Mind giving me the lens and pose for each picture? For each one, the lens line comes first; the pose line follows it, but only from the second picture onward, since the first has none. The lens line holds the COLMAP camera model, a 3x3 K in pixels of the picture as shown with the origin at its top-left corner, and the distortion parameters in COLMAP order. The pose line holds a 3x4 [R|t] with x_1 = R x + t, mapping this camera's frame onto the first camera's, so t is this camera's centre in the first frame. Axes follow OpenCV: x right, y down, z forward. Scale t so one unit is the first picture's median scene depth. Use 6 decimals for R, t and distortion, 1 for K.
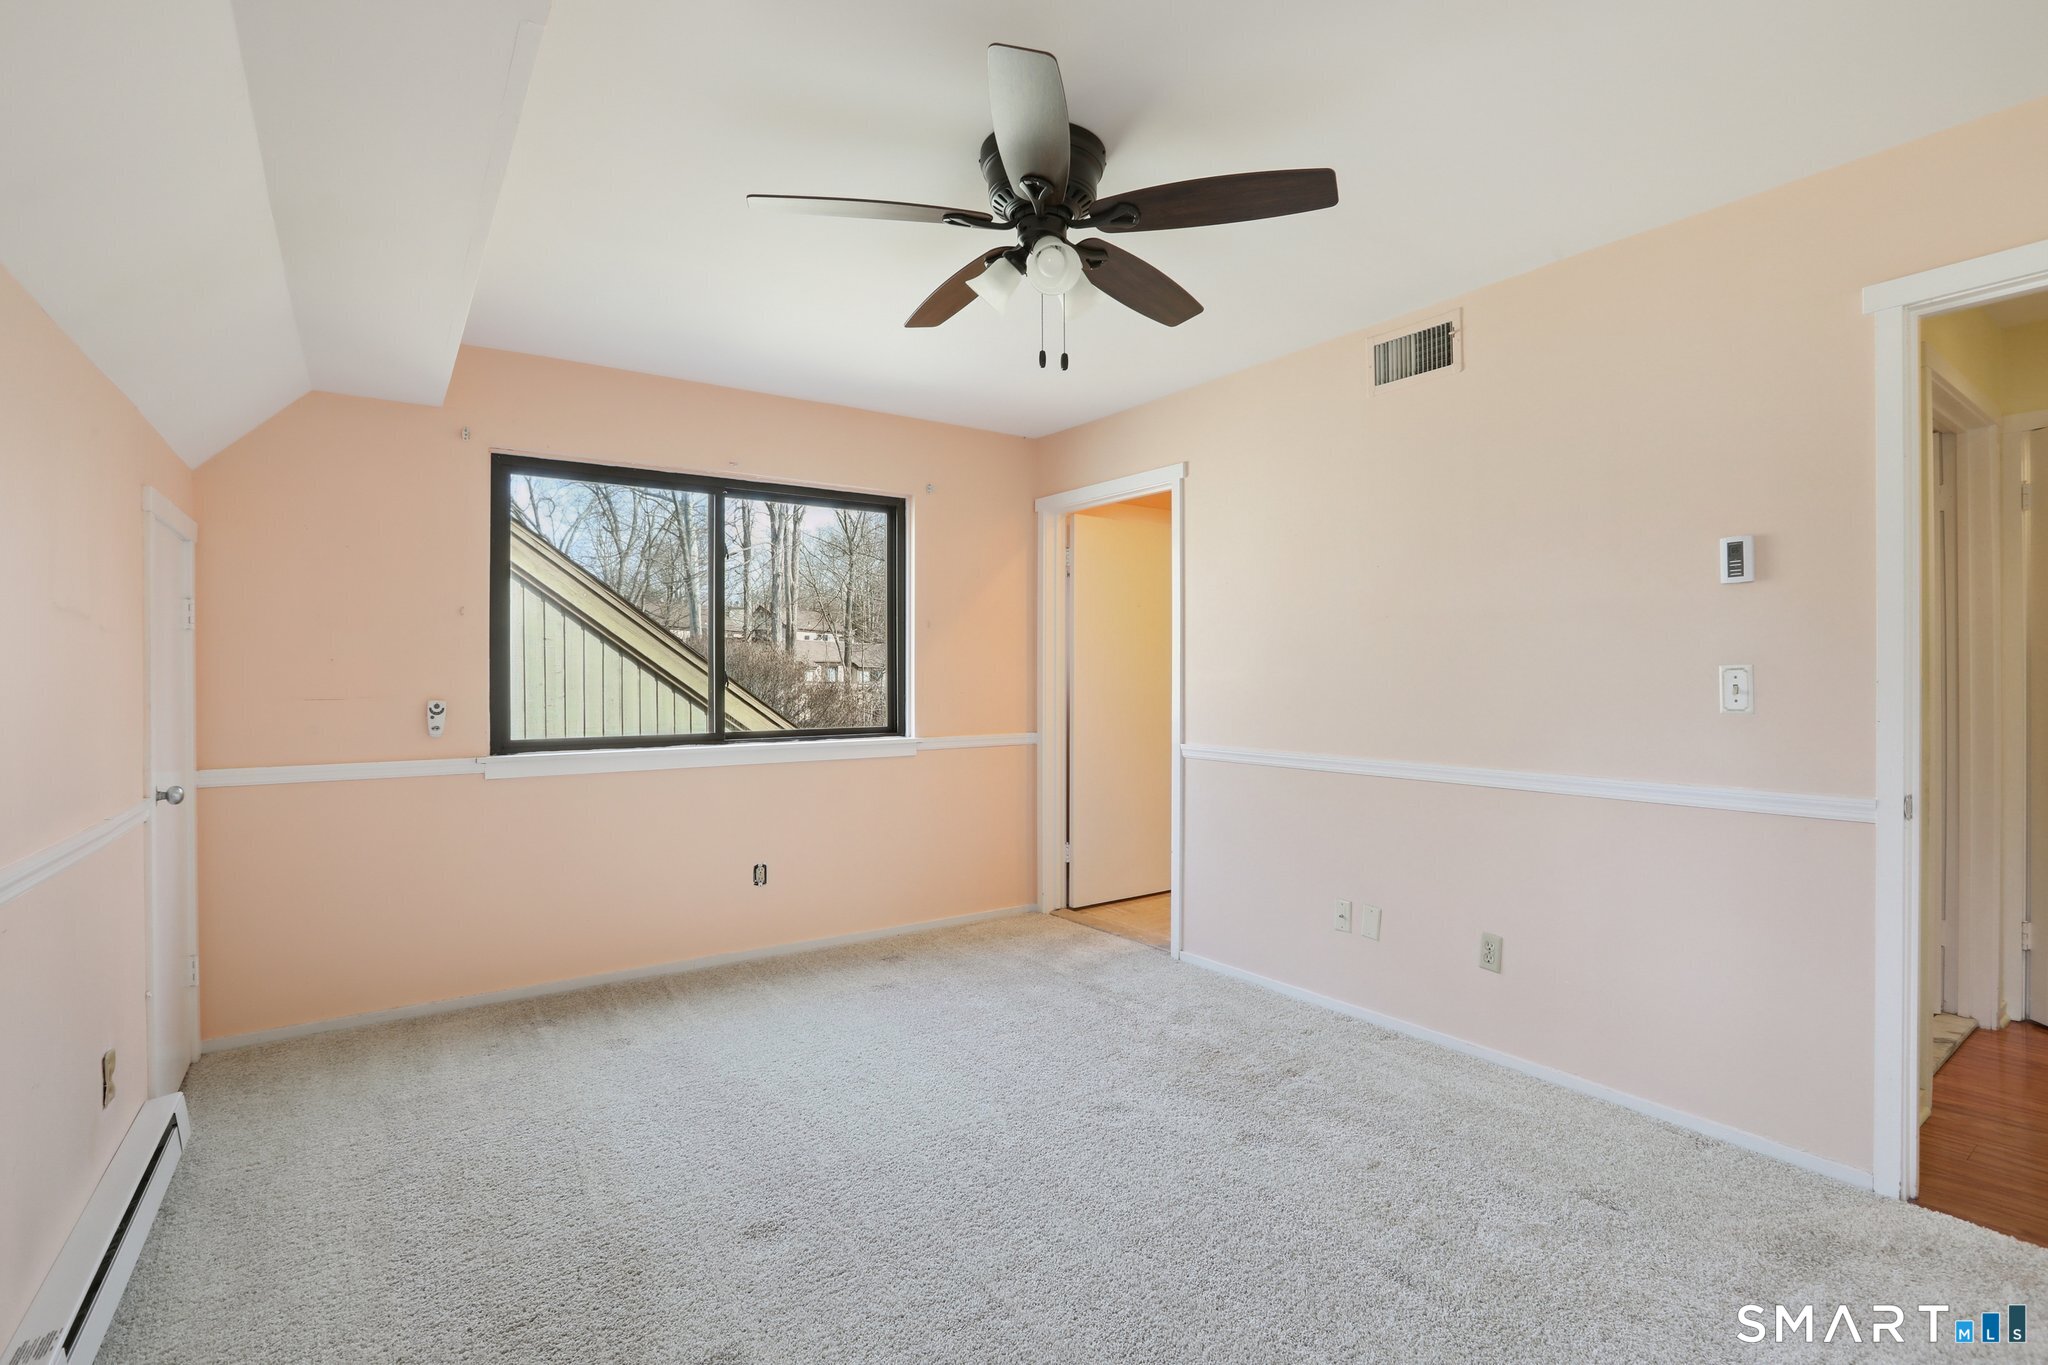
lens RADIAL K [[952.2, 0, 1031.1], [0, 952.2, 672.4], [0, 0, 1]] dist [-0.053067, 0.022347]
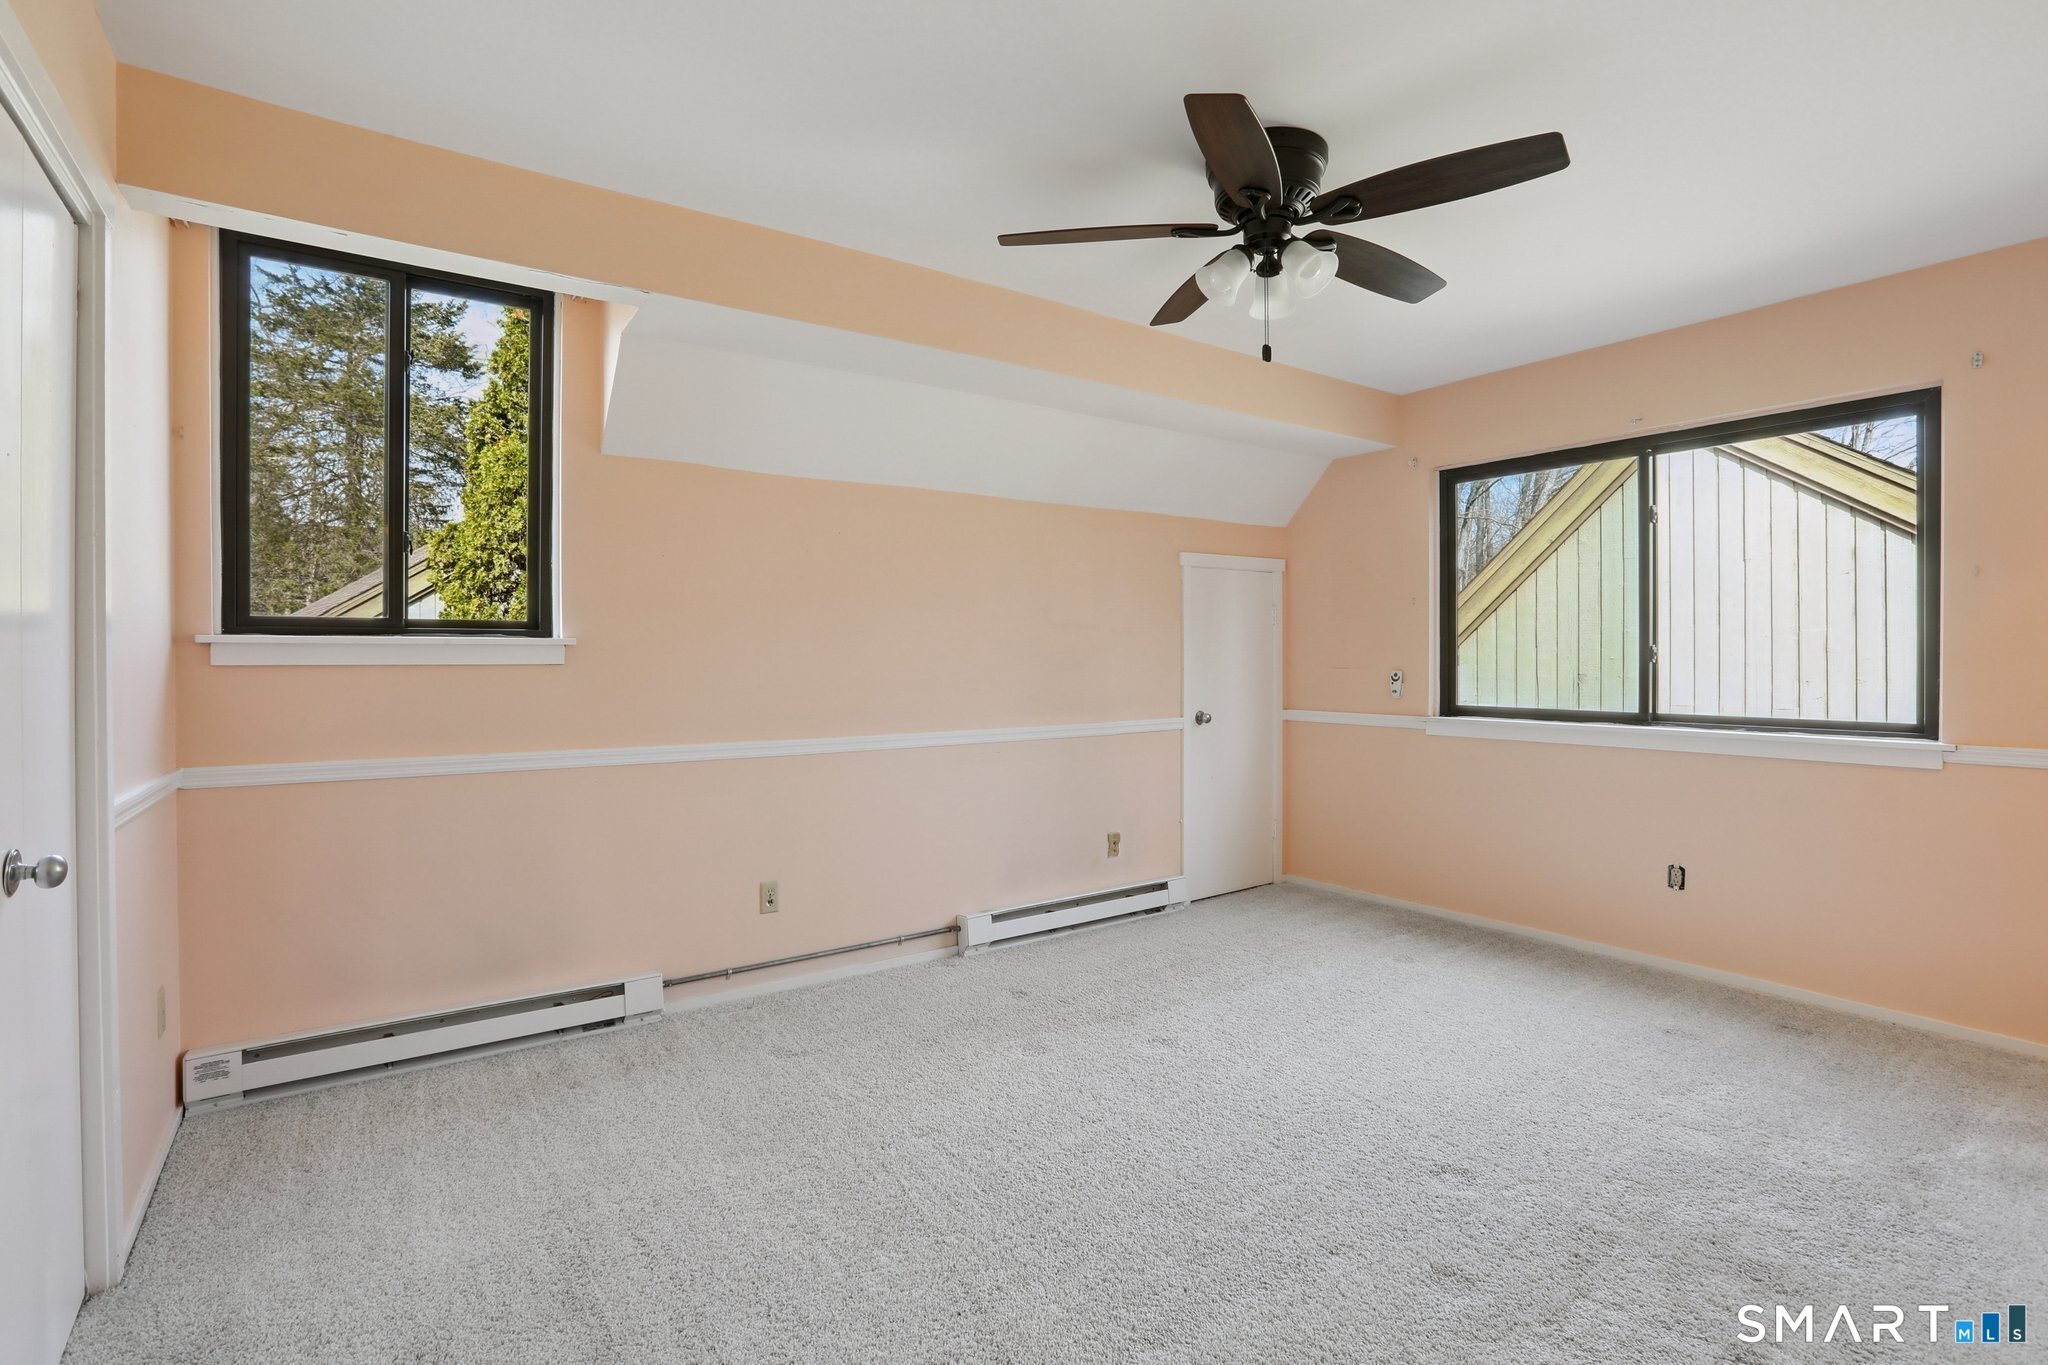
lens RADIAL K [[958.2, 0, 1025.7], [0, 958.2, 655.3], [0, 0, 1]] dist [-0.052090, 0.017627]
pose [[0.001113, 0.005951, -0.999982, 0.651041], [0.008500, 0.999946, 0.005961, -0.003591], [0.999963, -0.008506, 0.001062, 0.440145]]
